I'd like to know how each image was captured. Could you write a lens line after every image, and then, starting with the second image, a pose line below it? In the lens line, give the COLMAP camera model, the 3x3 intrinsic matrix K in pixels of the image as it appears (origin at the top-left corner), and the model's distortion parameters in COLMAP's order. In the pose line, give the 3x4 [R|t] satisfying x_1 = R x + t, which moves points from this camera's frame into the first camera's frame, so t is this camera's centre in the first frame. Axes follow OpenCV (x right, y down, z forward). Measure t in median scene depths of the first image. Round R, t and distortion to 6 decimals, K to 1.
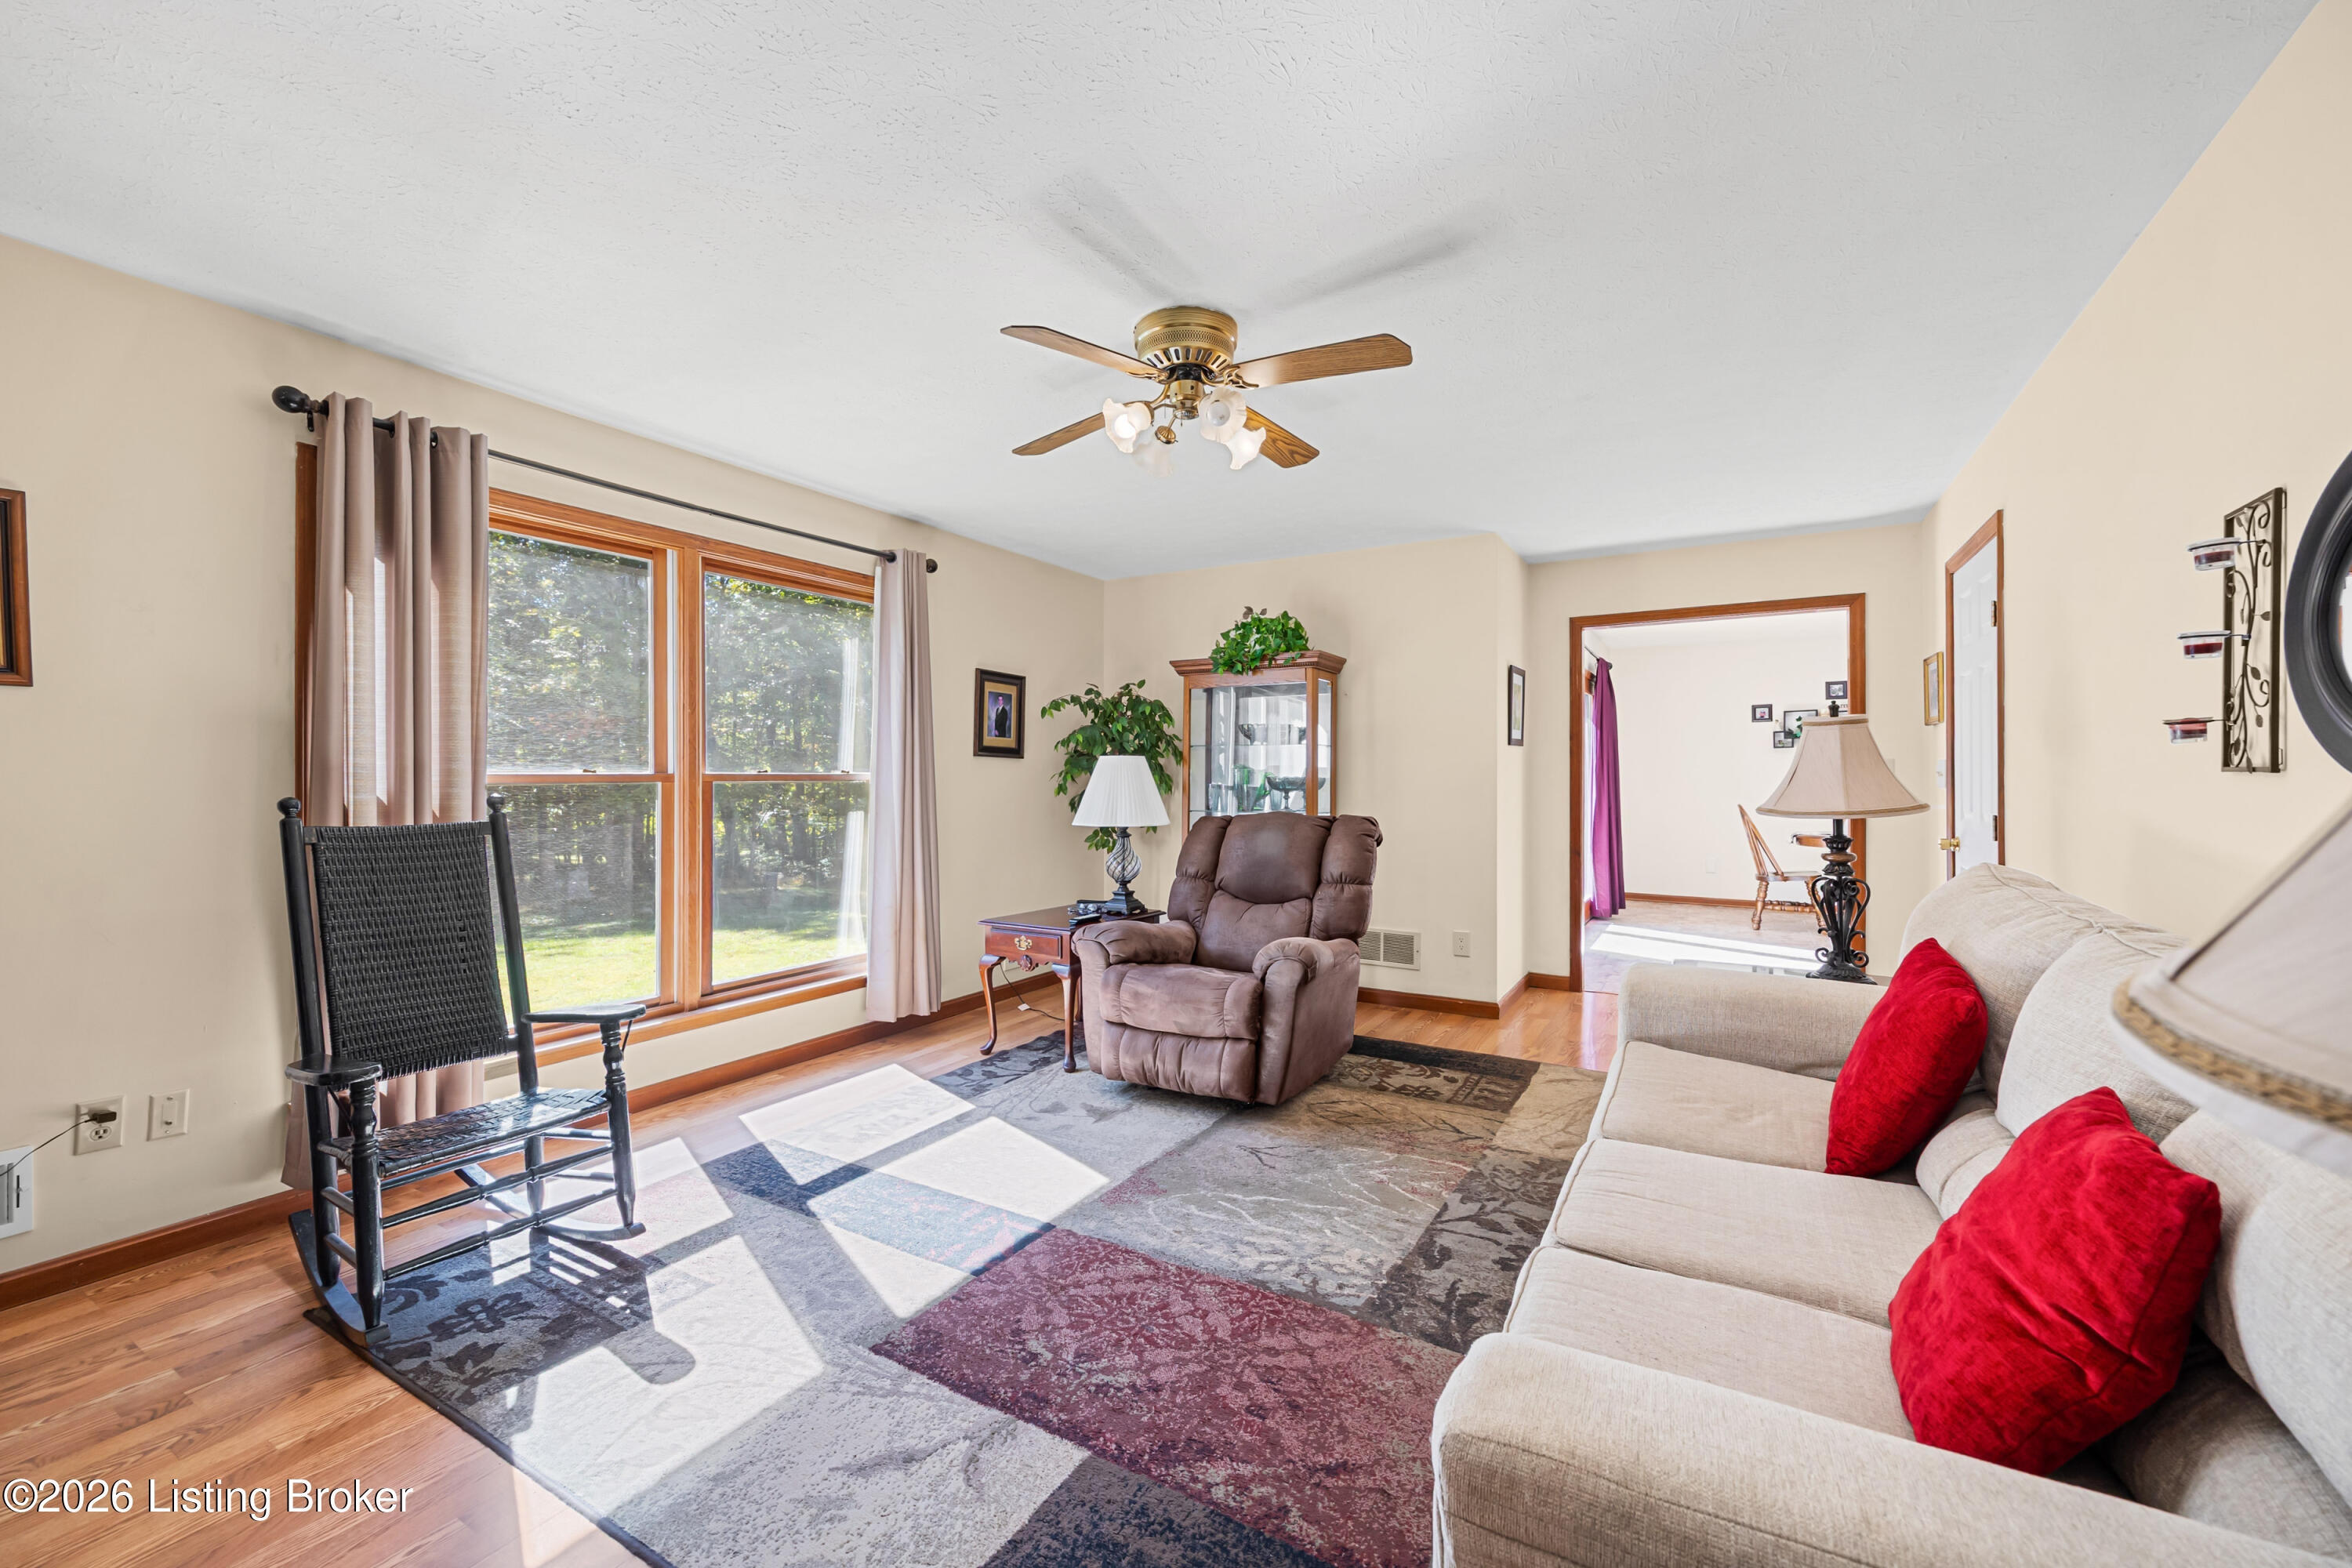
lens RADIAL K [[932.1, 0, 1209.3], [0, 932.1, 766.7], [0, 0, 1]] dist [-0.001643, 0.000926]
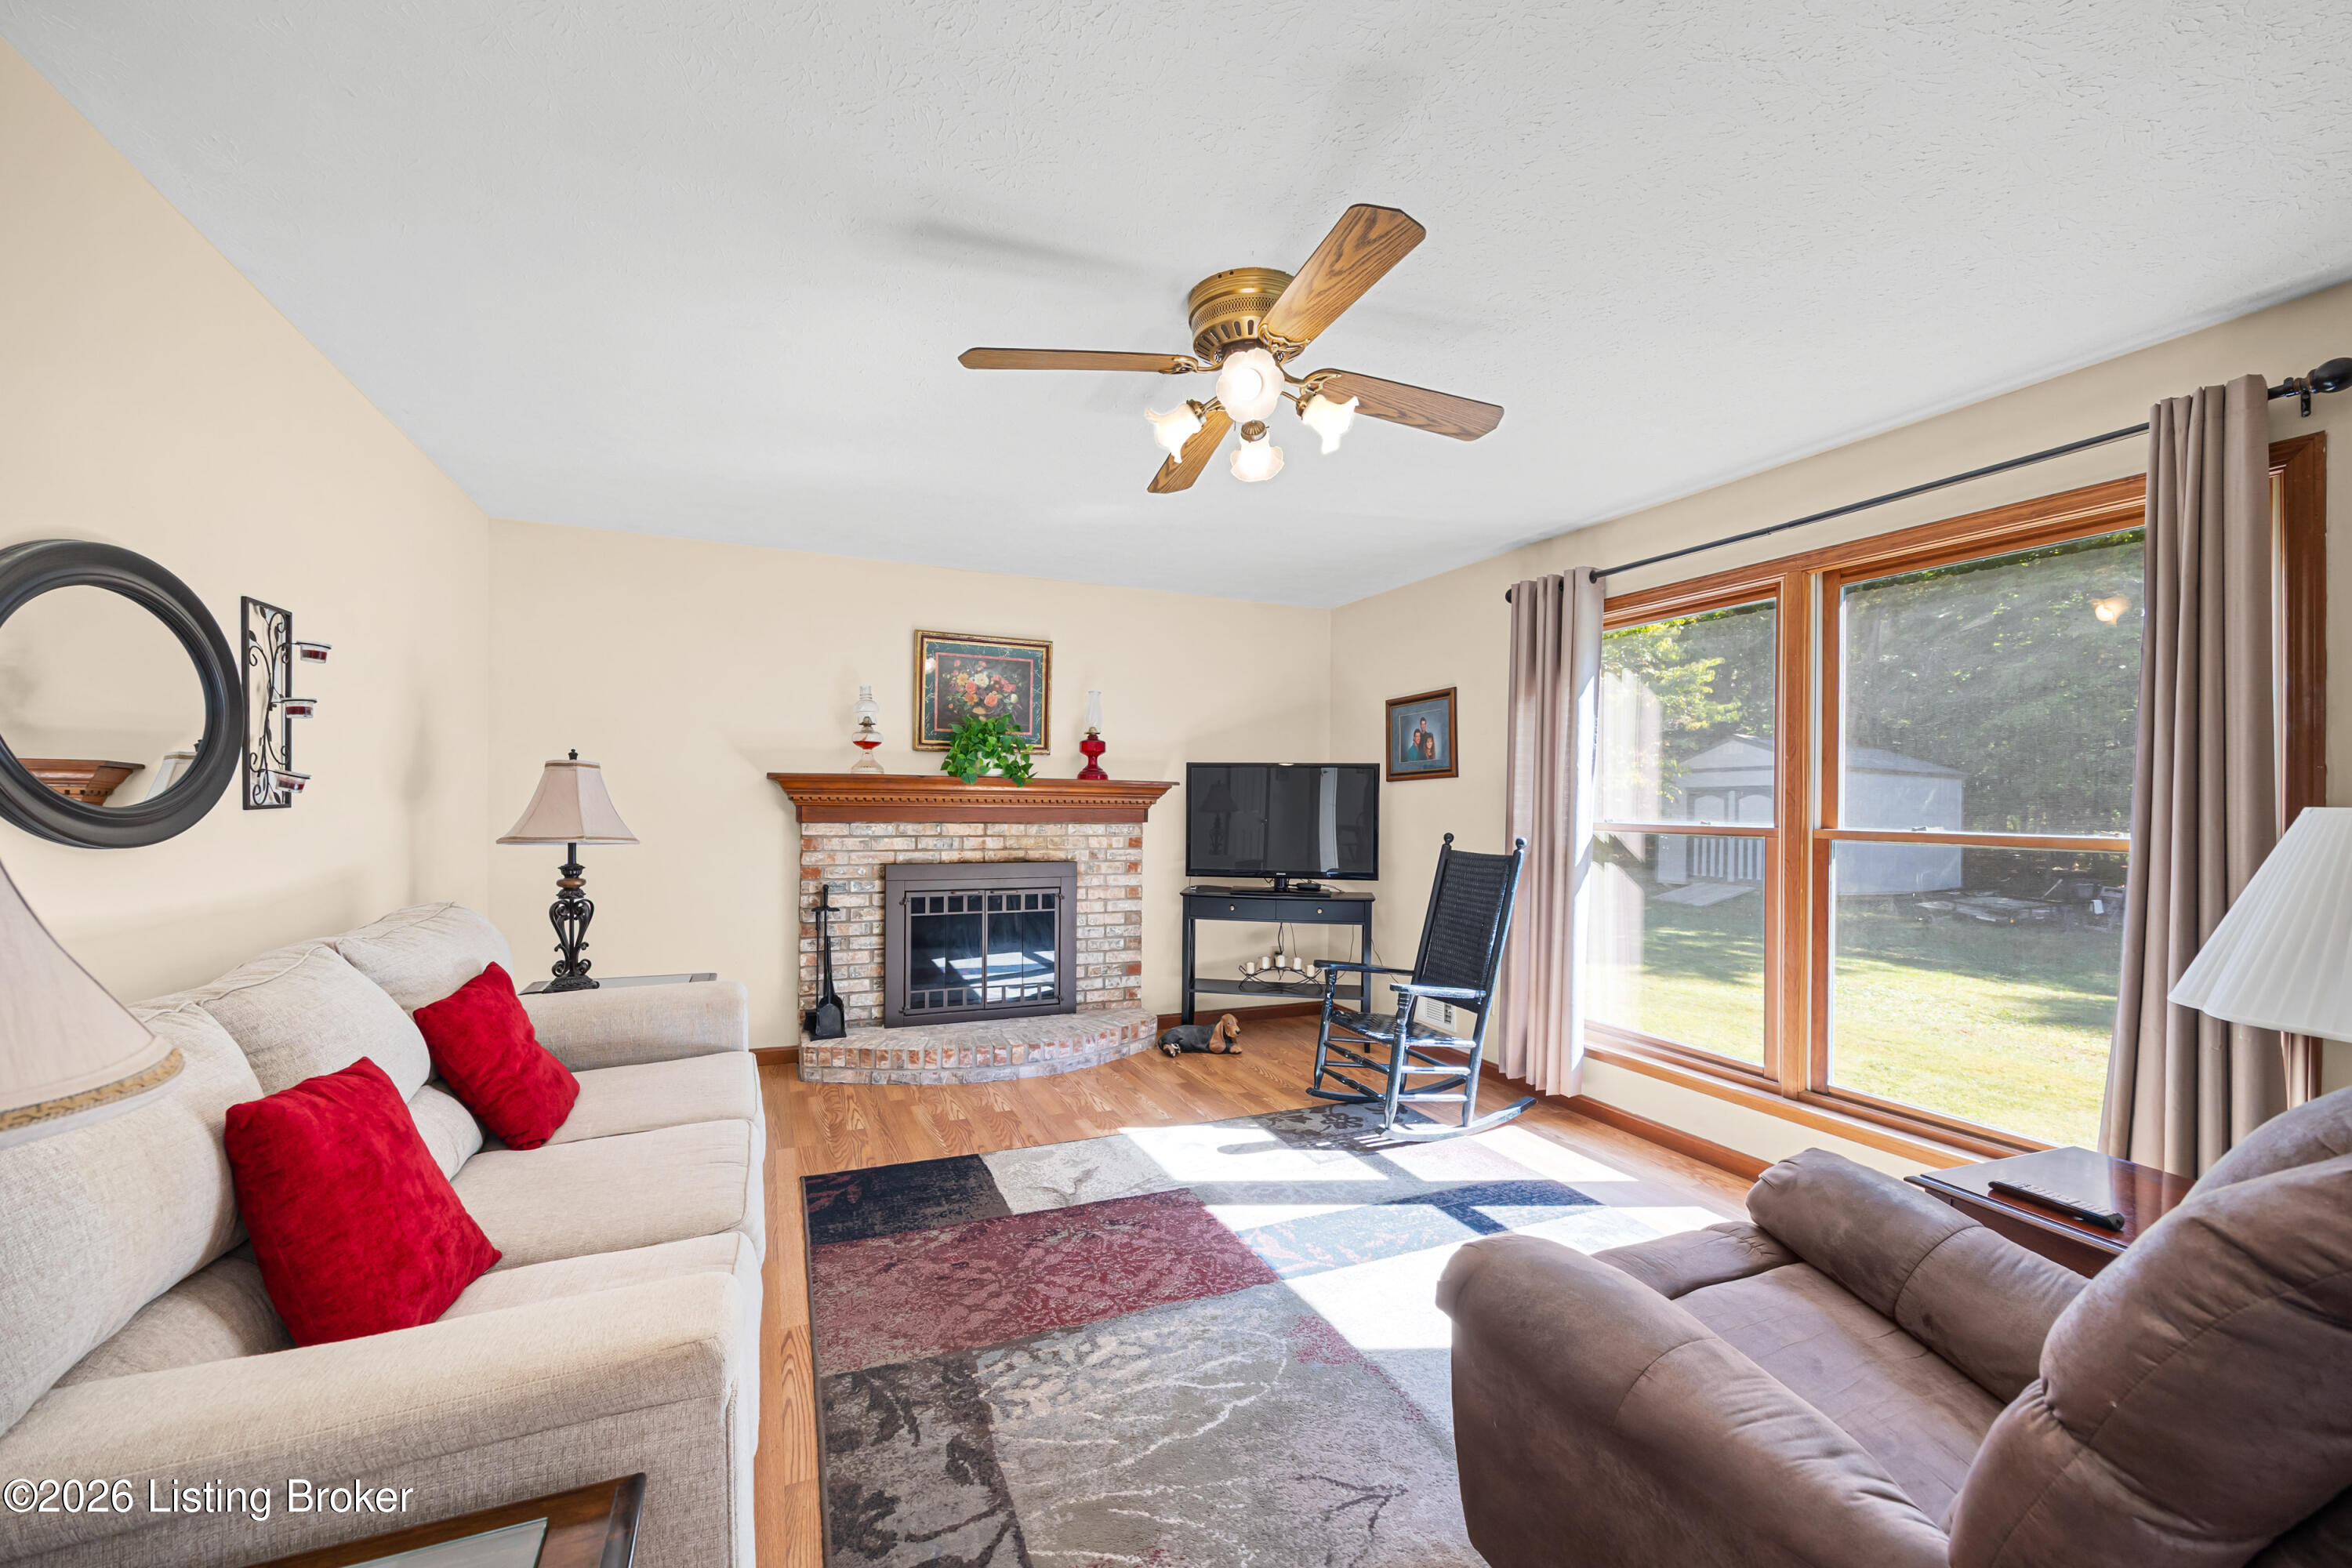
lens RADIAL K [[932.1, 0, 1155.9], [0, 932.1, 814.6], [0, 0, 1]] dist [-0.001643, 0.000926]
pose [[-0.620895, 0.006092, -0.783870, 0.813585], [-0.004788, 0.999922, 0.011564, -0.023002], [0.783879, 0.010933, -0.620817, 1.741872]]
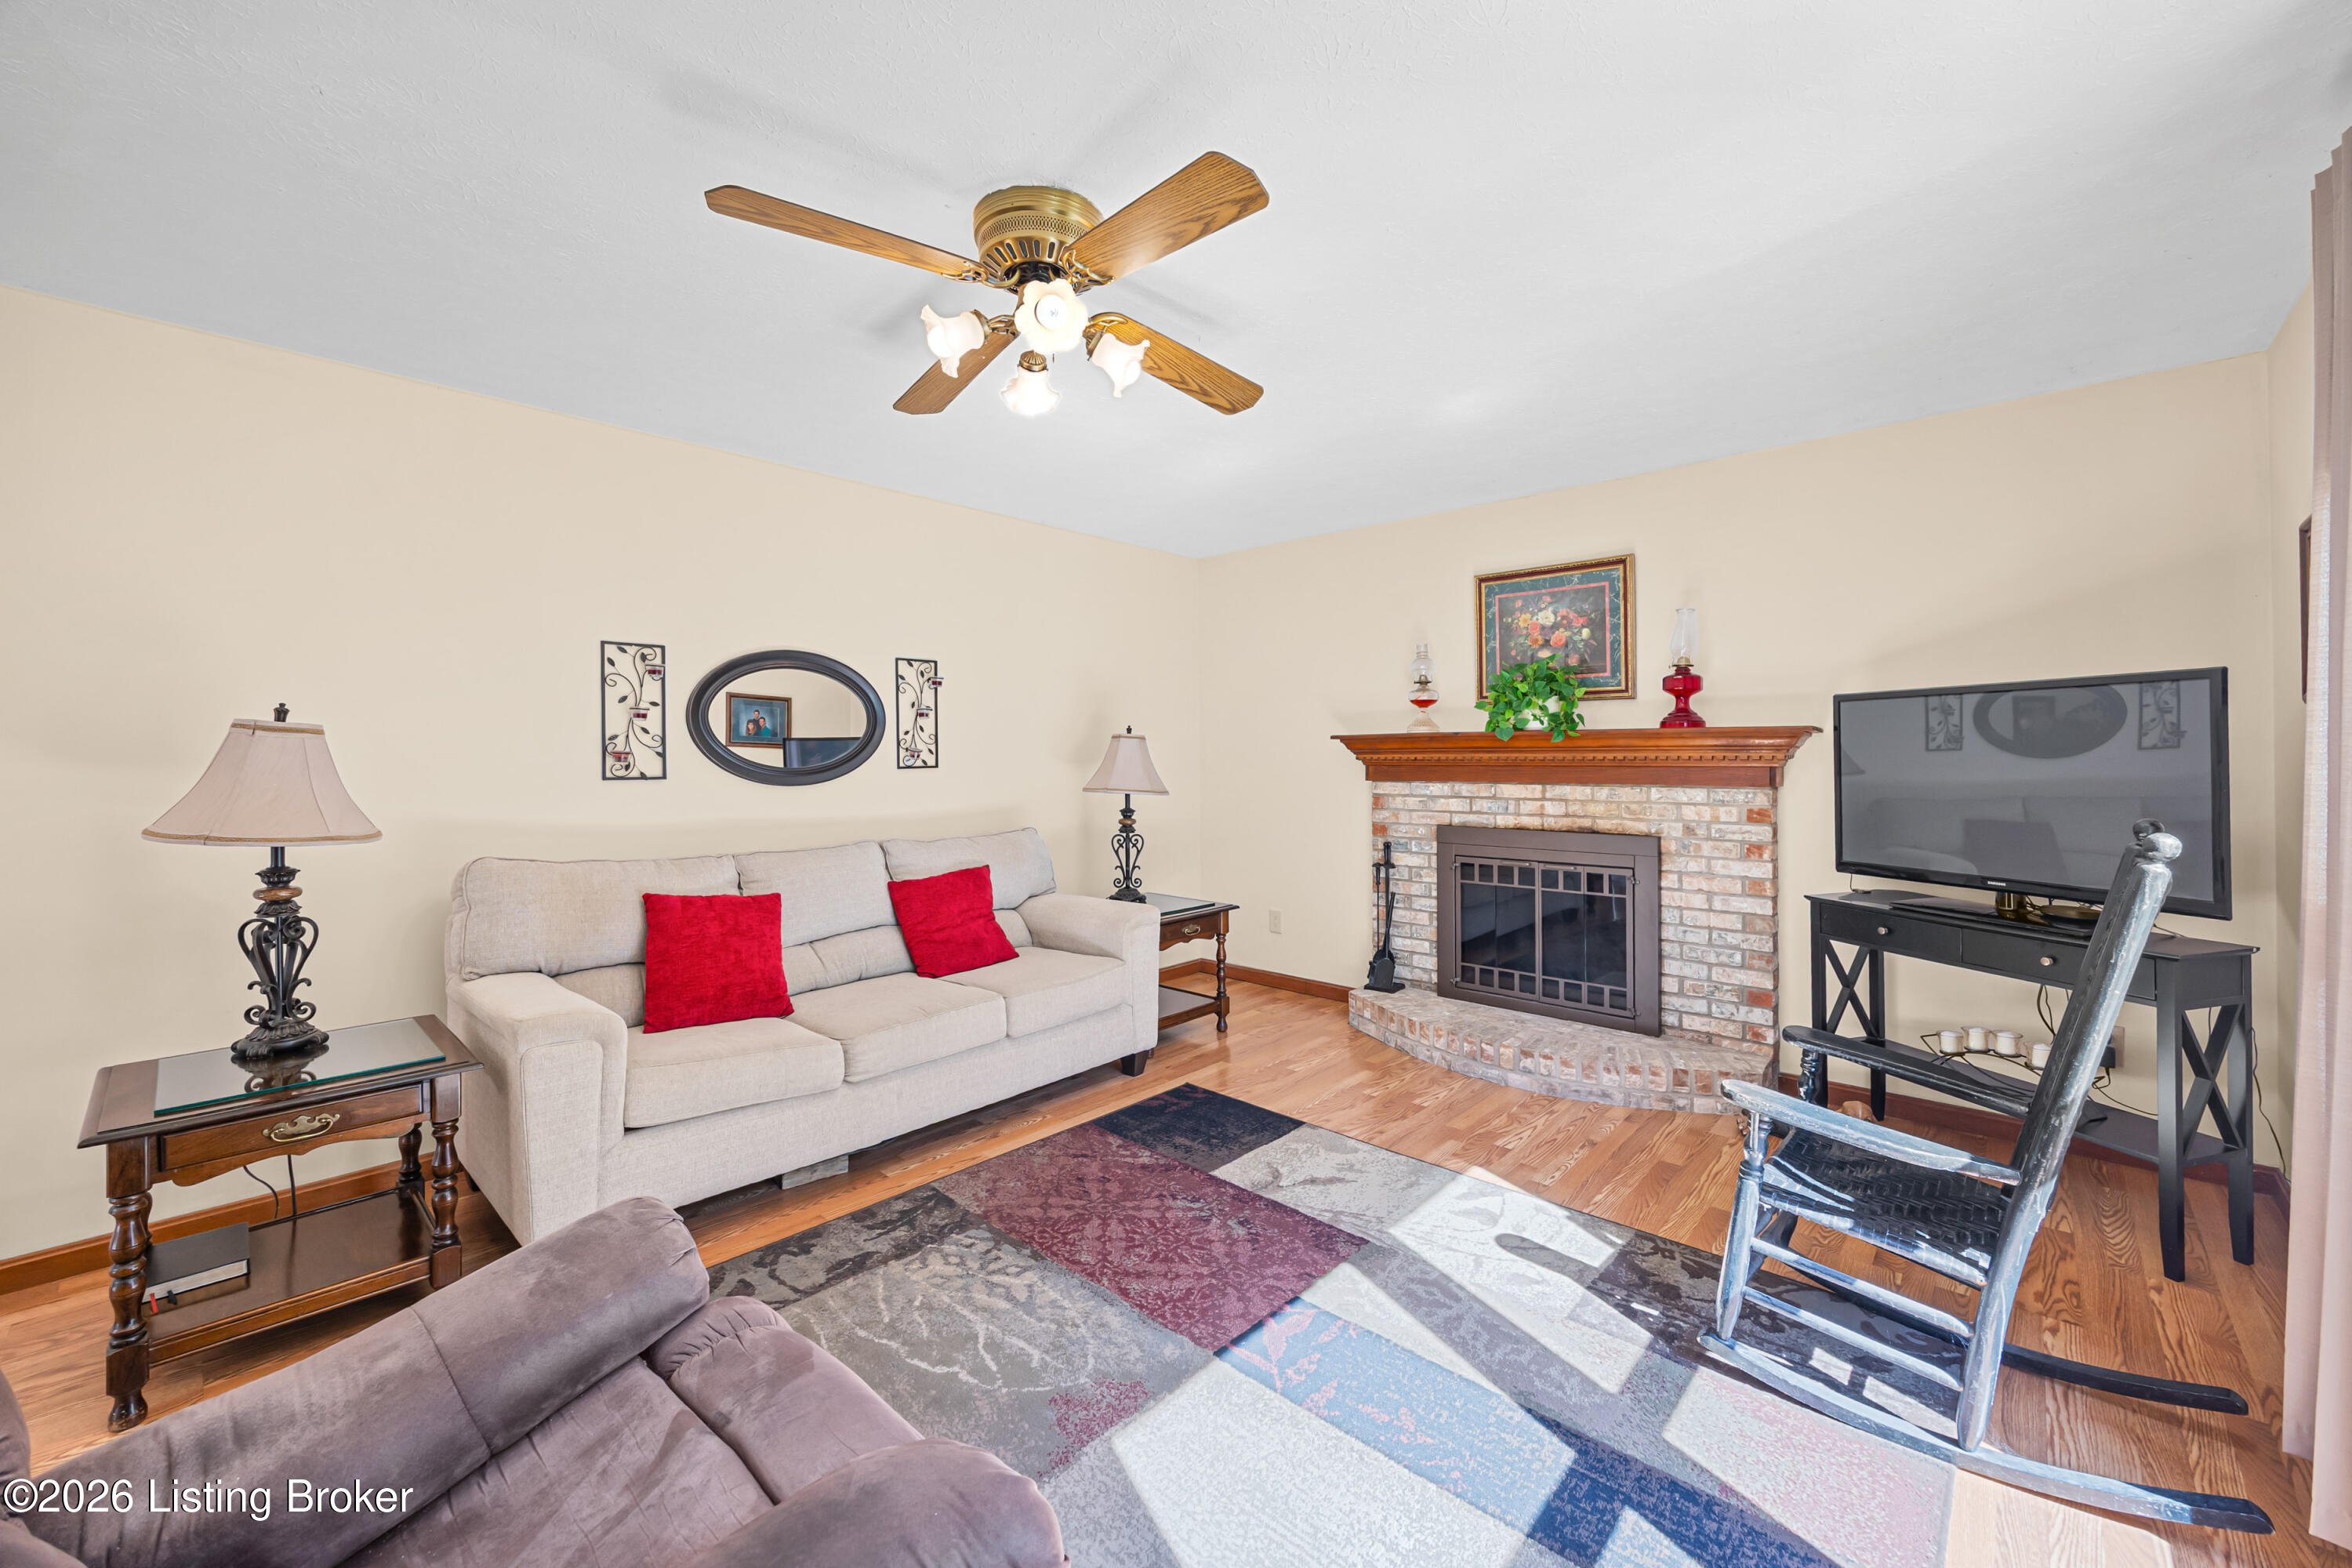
lens RADIAL K [[932.1, 0, 1179.6], [0, 932.1, 765.0], [0, 0, 1]] dist [-0.001643, 0.000926]
pose [[-0.967546, 0.003738, 0.252667, -0.394828], [0.004165, 0.999991, 0.001153, -0.020454], [-0.252660, 0.002168, -0.967553, 2.060386]]
